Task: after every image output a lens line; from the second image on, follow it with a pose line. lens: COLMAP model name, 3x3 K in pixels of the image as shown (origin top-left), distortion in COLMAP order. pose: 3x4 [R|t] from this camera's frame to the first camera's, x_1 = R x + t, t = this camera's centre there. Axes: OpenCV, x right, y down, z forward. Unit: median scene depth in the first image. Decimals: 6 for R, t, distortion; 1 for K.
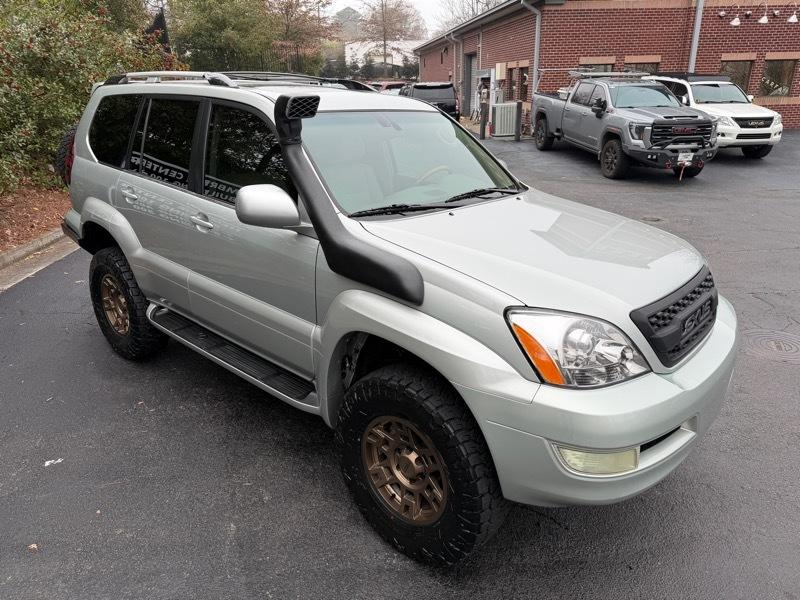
lens RADIAL K [[564.2, 0, 400.7], [0, 564.2, 297.1], [0, 0, 1]] dist [0.007464, -0.007902]
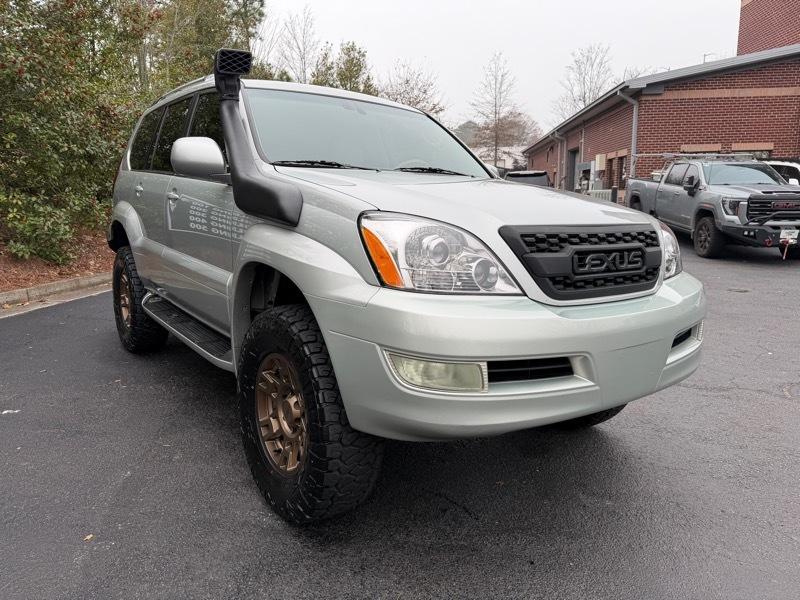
lens RADIAL K [[562.0, 0, 400.0], [0, 562.0, 300.0], [0, 0, 1]] dist [0.043638, -0.057750]
pose [[0.979581, 0.046265, -0.195654, 0.216307], [-0.078459, 0.983970, -0.160147, 0.149899], [0.185109, 0.172228, 0.967508, 0.061704]]
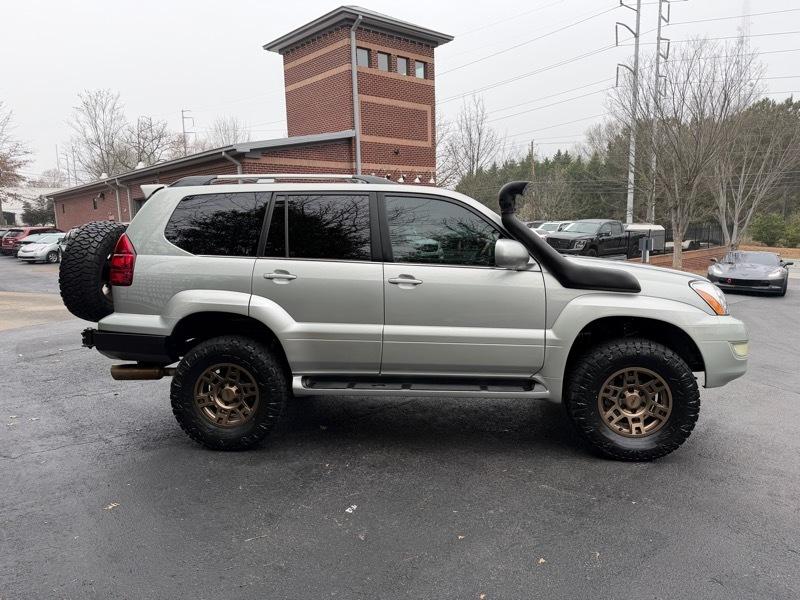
lens RADIAL K [[558.8, 0, 401.2], [0, 558.8, 303.0], [0, 0, 1]] dist [0.077137, -0.114707]
pose [[0.800772, -0.083370, 0.593138, -0.843954], [0.221662, 0.961208, -0.164152, 0.089382], [-0.556444, 0.262924, 0.788188, 0.023509]]
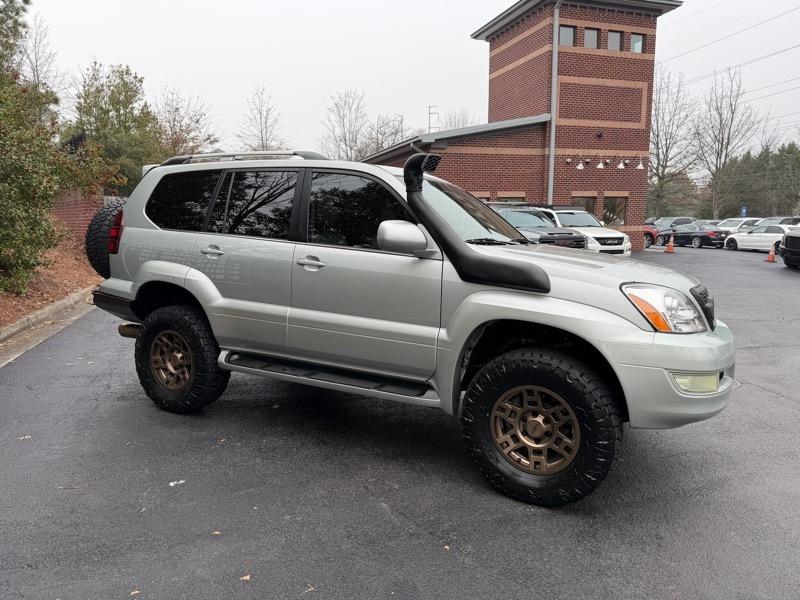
lens RADIAL K [[562.0, 0, 400.0], [0, 562.0, 300.0], [0, 0, 1]] dist [0.043638, -0.057750]
pose [[0.974156, -0.015188, 0.225364, -0.333595], [0.064447, 0.974952, -0.212875, 0.159902], [-0.216486, 0.221897, 0.950734, -0.118903]]
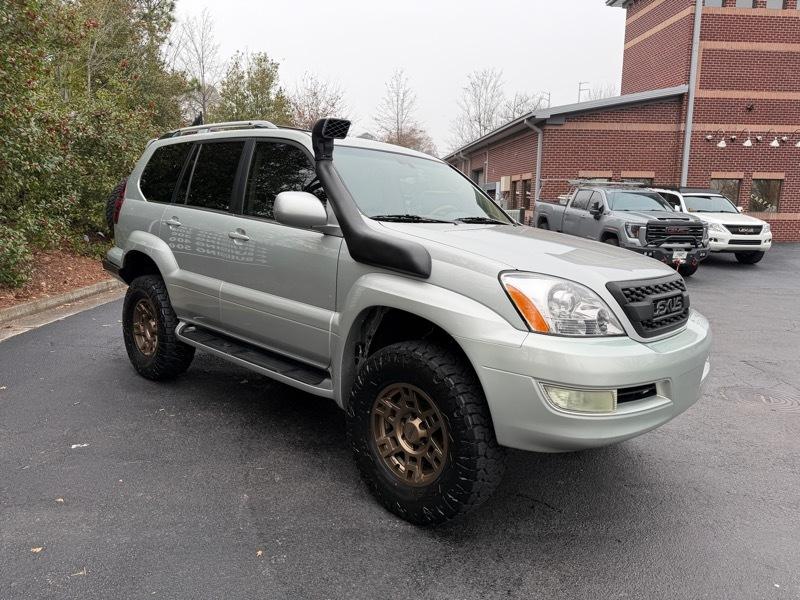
lens RADIAL K [[560.6, 0, 401.8], [0, 560.6, 298.7], [0, 0, 1]] dist [0.044659, -0.059462]
pose [[0.999299, 0.035557, -0.011674, -0.002307], [-0.037121, 0.981369, -0.188510, 0.148690], [0.004753, 0.188811, 0.982002, -0.074569]]
